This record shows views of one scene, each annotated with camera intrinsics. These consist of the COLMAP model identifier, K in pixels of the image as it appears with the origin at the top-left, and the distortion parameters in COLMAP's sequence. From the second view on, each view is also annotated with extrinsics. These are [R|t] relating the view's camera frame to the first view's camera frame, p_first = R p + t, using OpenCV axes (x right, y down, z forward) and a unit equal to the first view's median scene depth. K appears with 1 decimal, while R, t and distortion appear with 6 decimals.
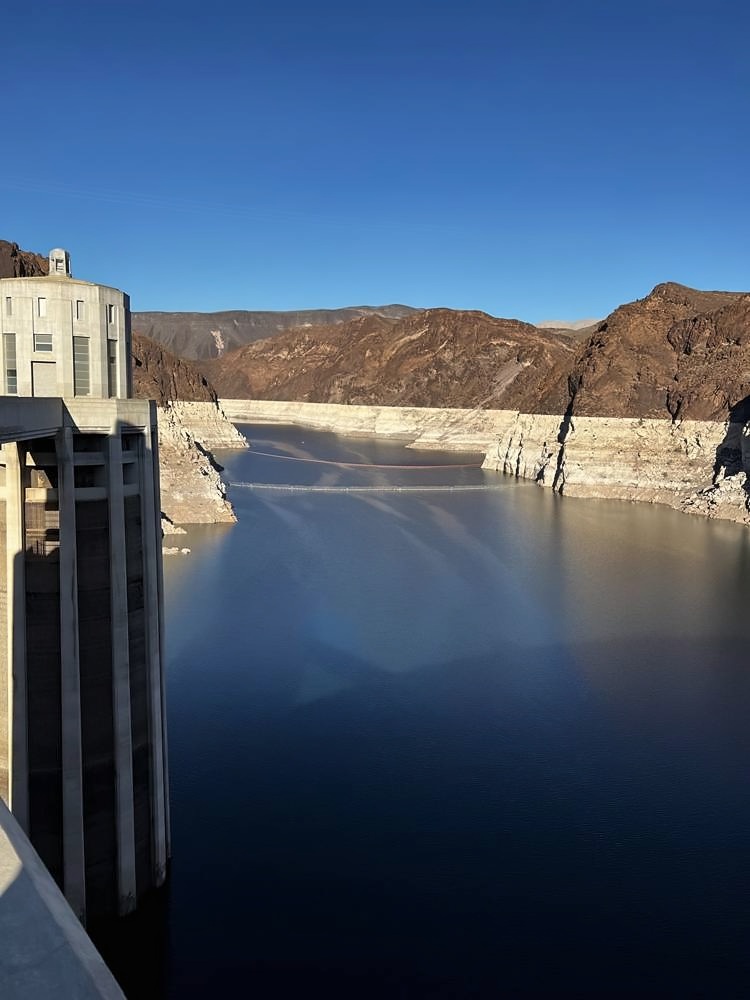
lens RADIAL K [[747.5, 0, 380.3], [0, 747.5, 501.9], [0, 0, 1]] dist [0.058717, -0.072240]
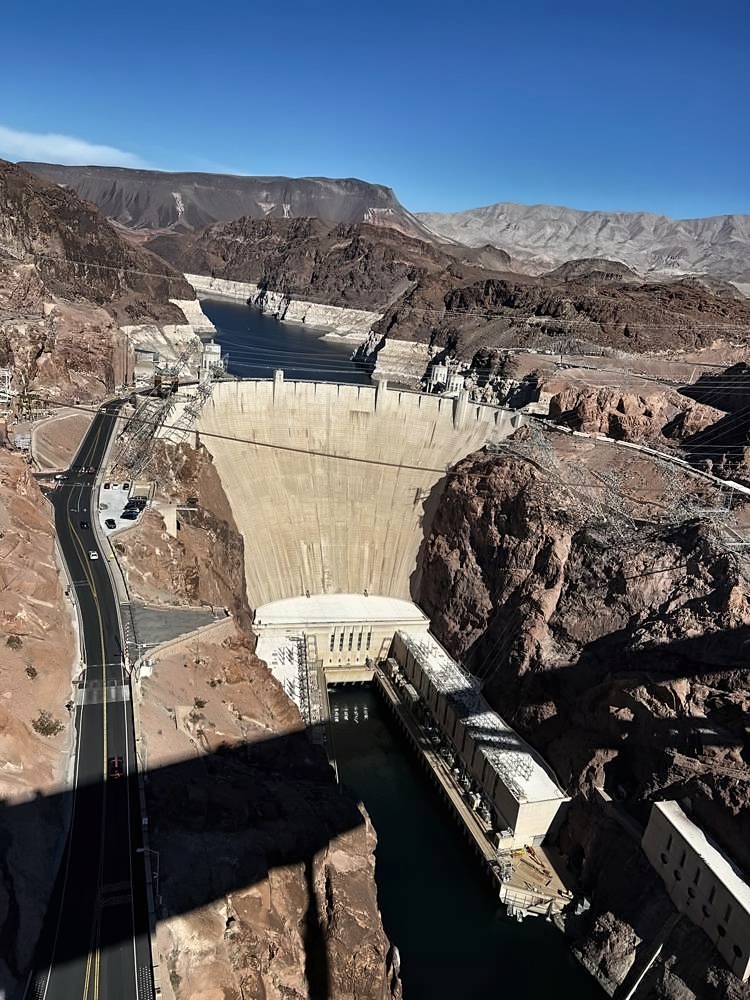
lens RADIAL K [[747.5, 0, 380.3], [0, 747.5, 501.9], [0, 0, 1]] dist [0.058717, -0.072240]
pose [[0.994942, 0.068094, 0.073843, 0.124885], [-0.079590, 0.982911, 0.165989, -0.016569], [-0.061278, -0.171026, 0.983359, -1.040715]]
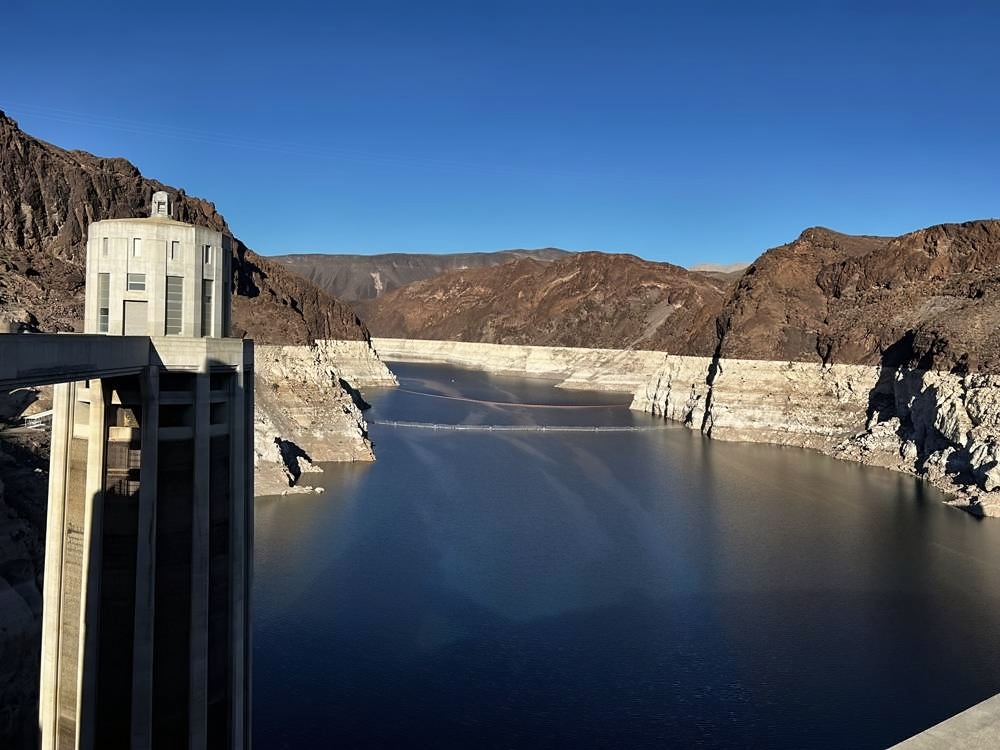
lens RADIAL K [[745.9, 0, 502.2], [0, 745.9, 369.3], [0, 0, 1]] dist [0.066886, -0.071792]
pose [[0.998984, 0.010490, -0.043839, 0.011768], [-0.014641, 0.995326, -0.095456, -0.000881], [0.042633, 0.096000, 0.994468, 0.004437]]
